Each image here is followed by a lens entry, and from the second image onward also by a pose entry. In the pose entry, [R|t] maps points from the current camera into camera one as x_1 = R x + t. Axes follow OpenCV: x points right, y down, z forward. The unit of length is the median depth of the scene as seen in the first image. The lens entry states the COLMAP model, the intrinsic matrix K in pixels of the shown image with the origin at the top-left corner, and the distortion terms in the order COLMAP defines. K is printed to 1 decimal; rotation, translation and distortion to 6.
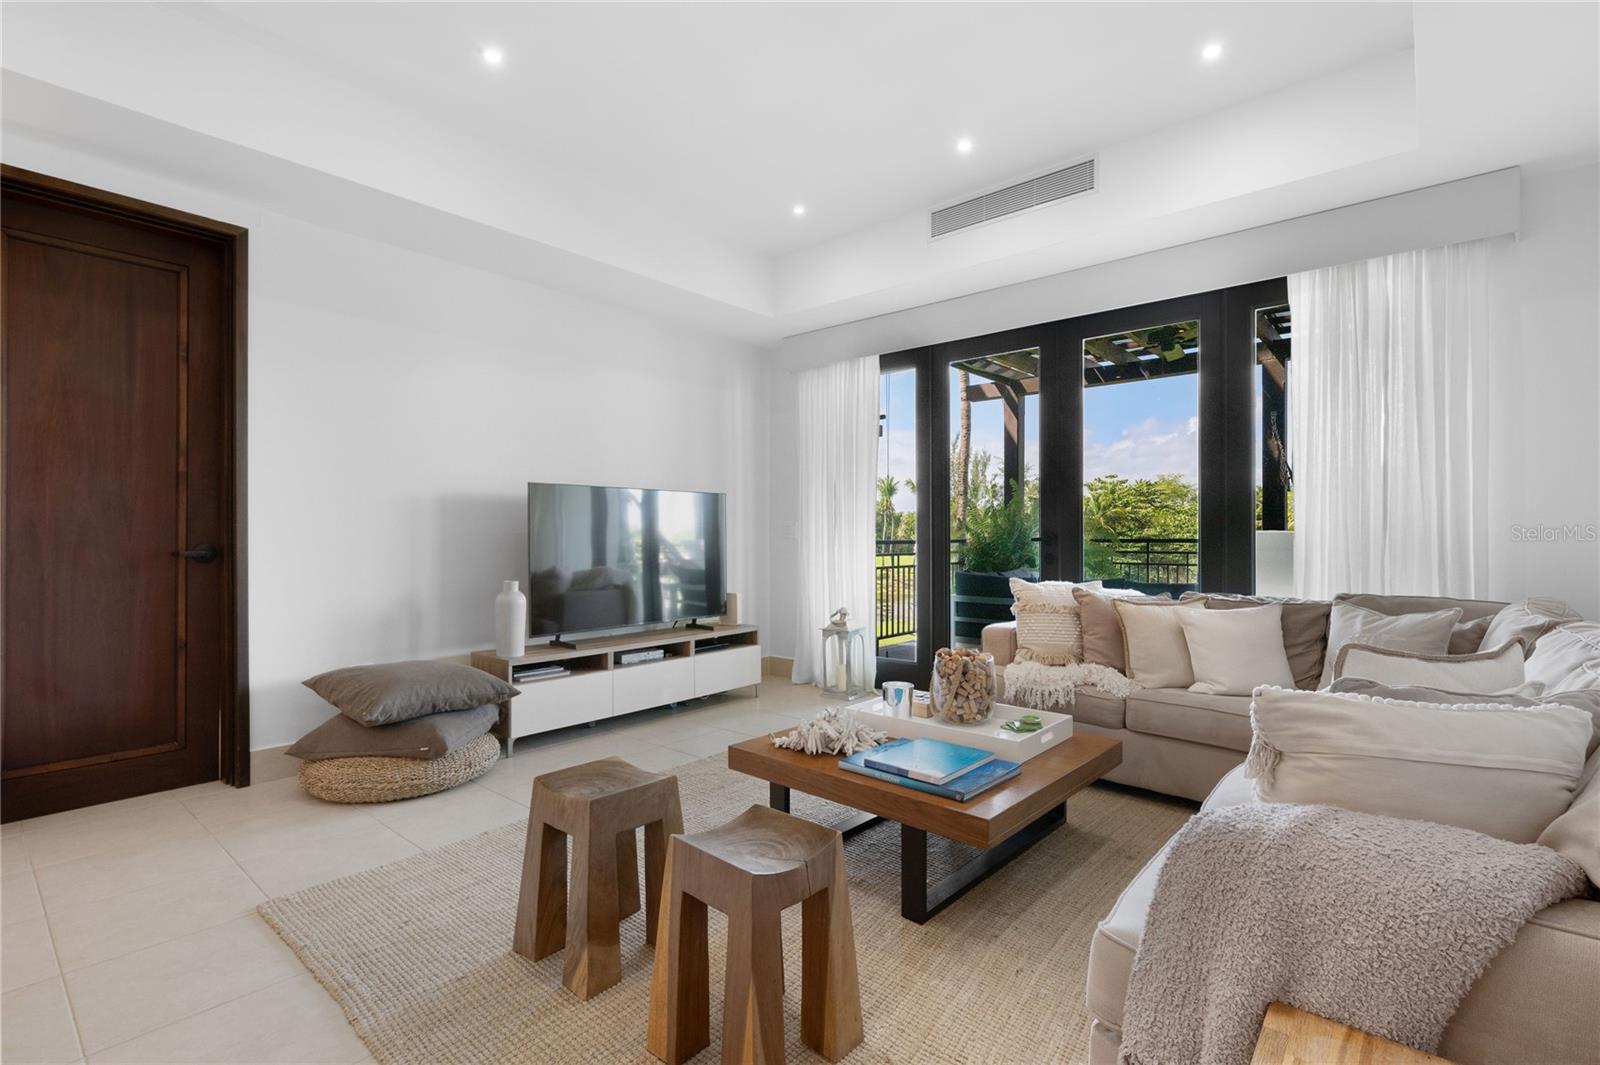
lens RADIAL K [[736.4, 0, 800.0], [0, 736.4, 532.5], [0, 0, 1]] dist [0.000803, -0.000023]
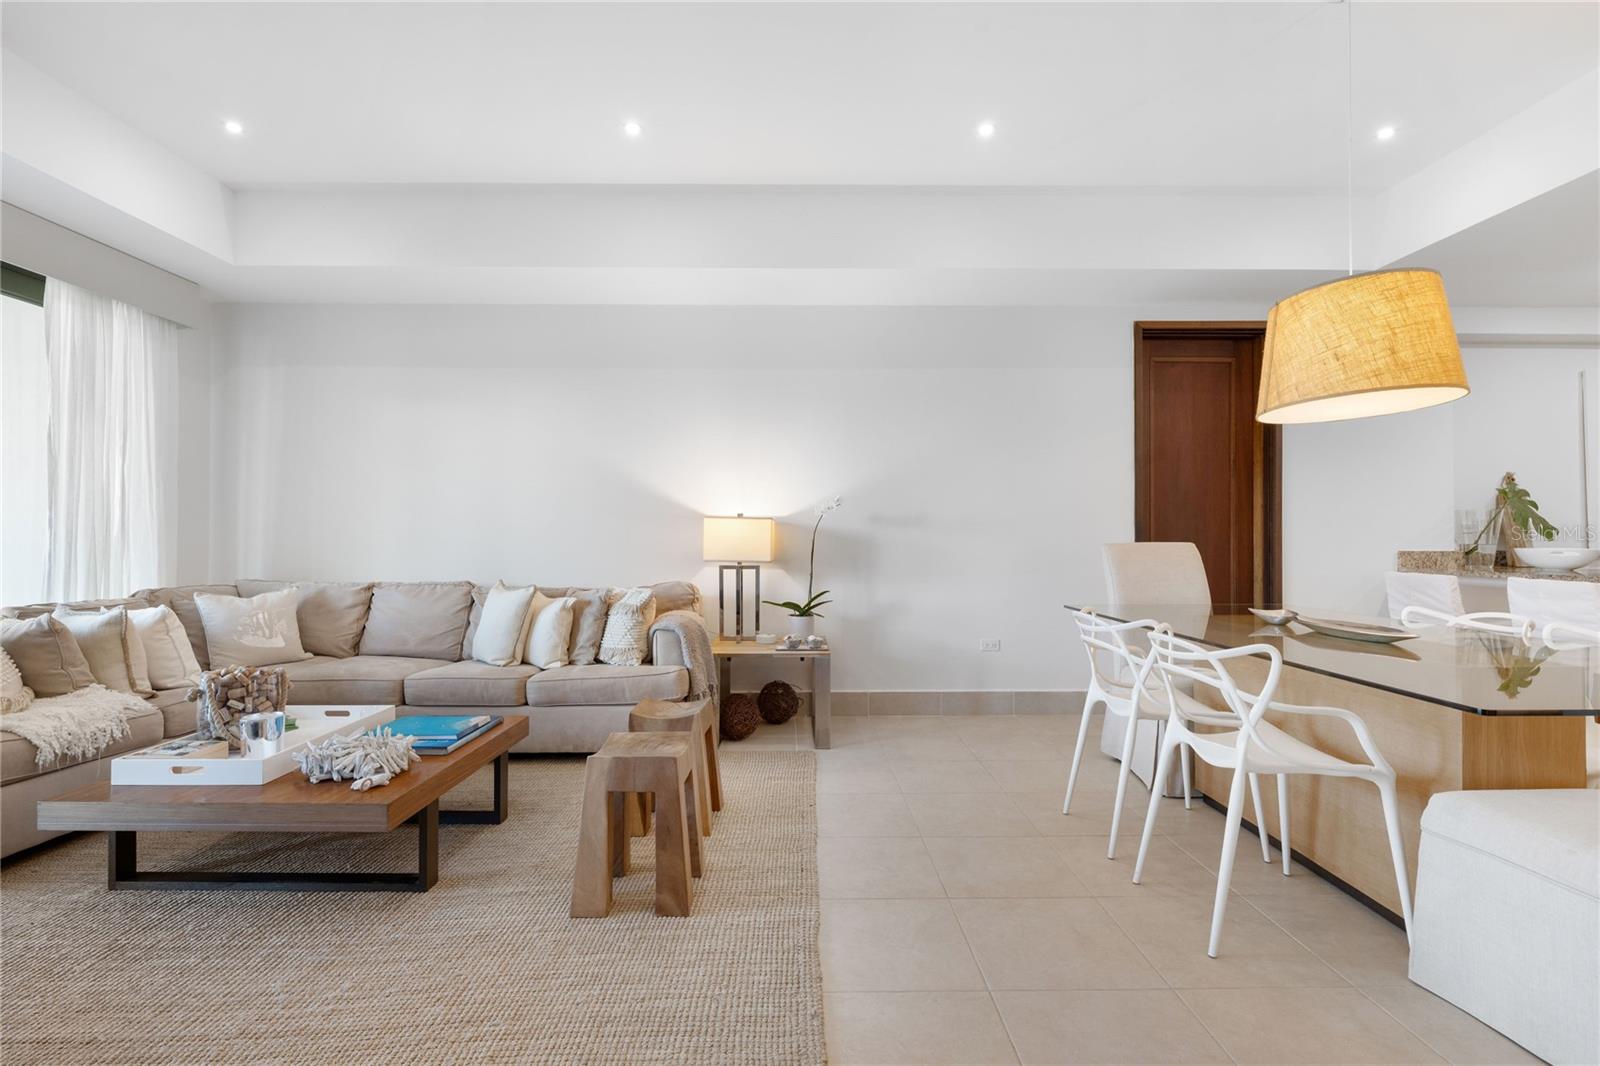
lens RADIAL K [[720.5, 0, 802.7], [0, 720.5, 526.7], [0, 0, 1]] dist [-0.000501, 0.000672]
pose [[-0.660139, 0.016221, 0.750968, -0.674013], [-0.000876, 0.999749, -0.022365, 0.005728], [-0.751143, -0.015421, -0.659960, 0.808393]]
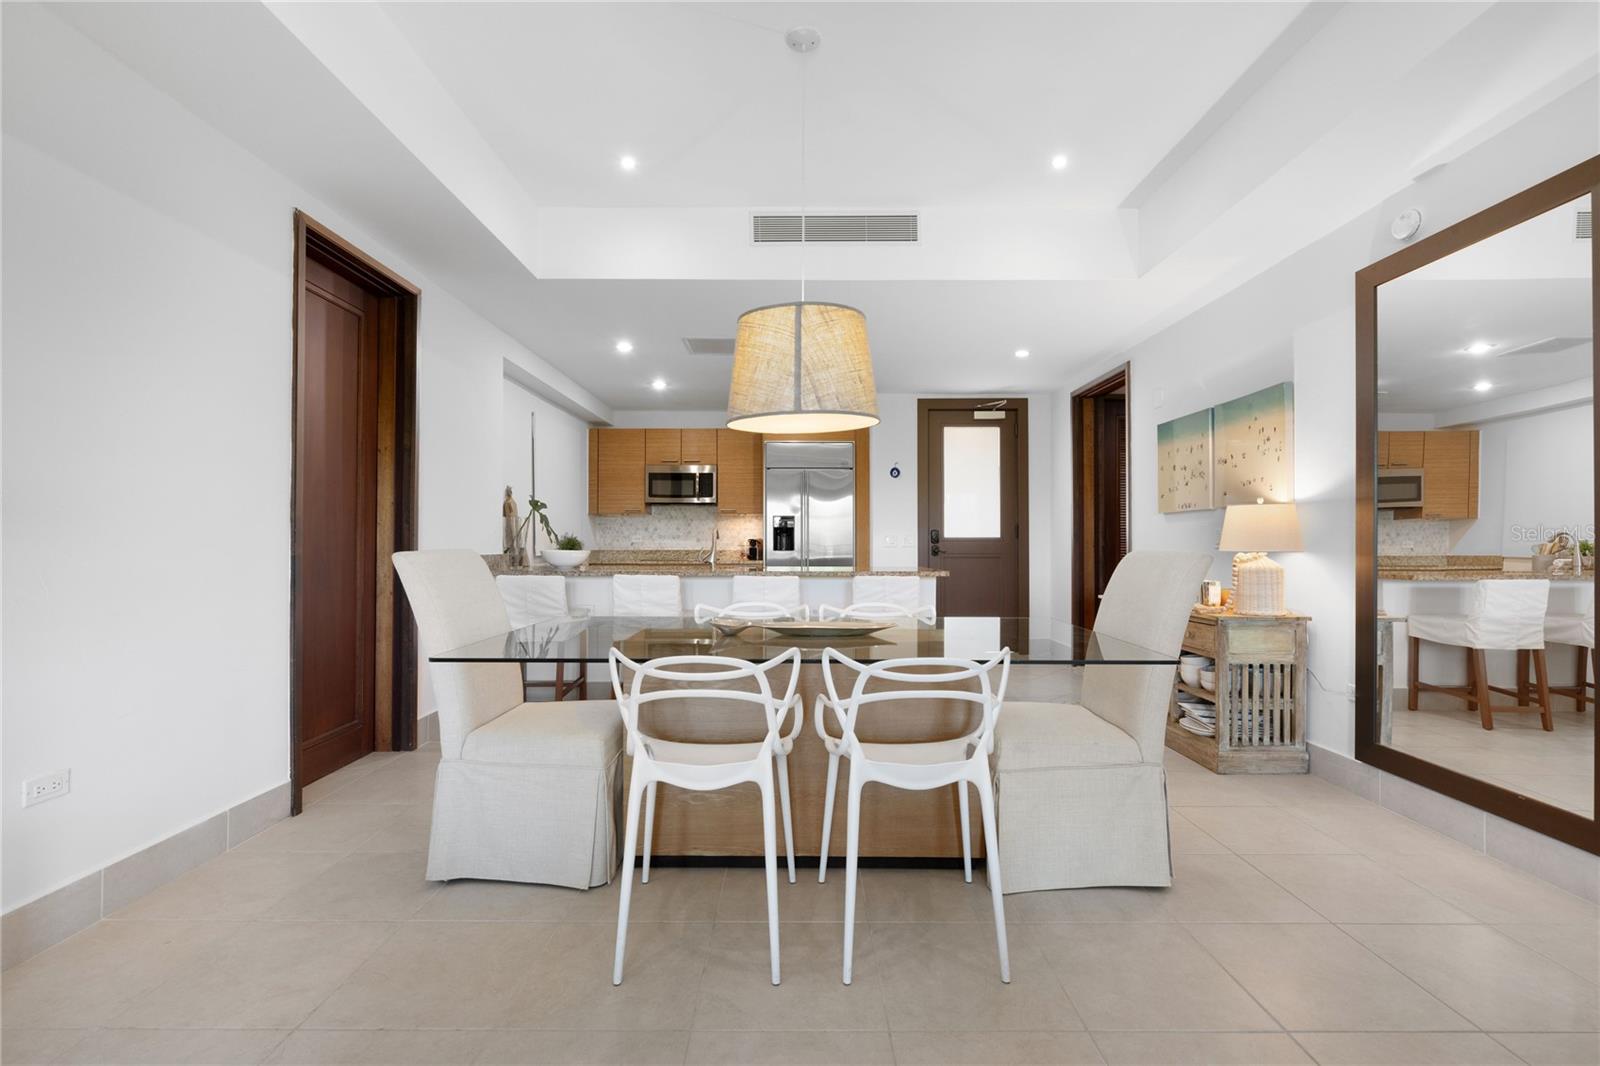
lens RADIAL K [[695.2, 0, 800.0], [0, 695.2, 533.0], [0, 0, 1]] dist [0.001406, 0.000203]
pose [[-0.760169, -0.005150, -0.649705, -0.073372], [0.002986, 0.999930, -0.011421, -0.004269], [0.649718, -0.010622, -0.760101, 0.526214]]
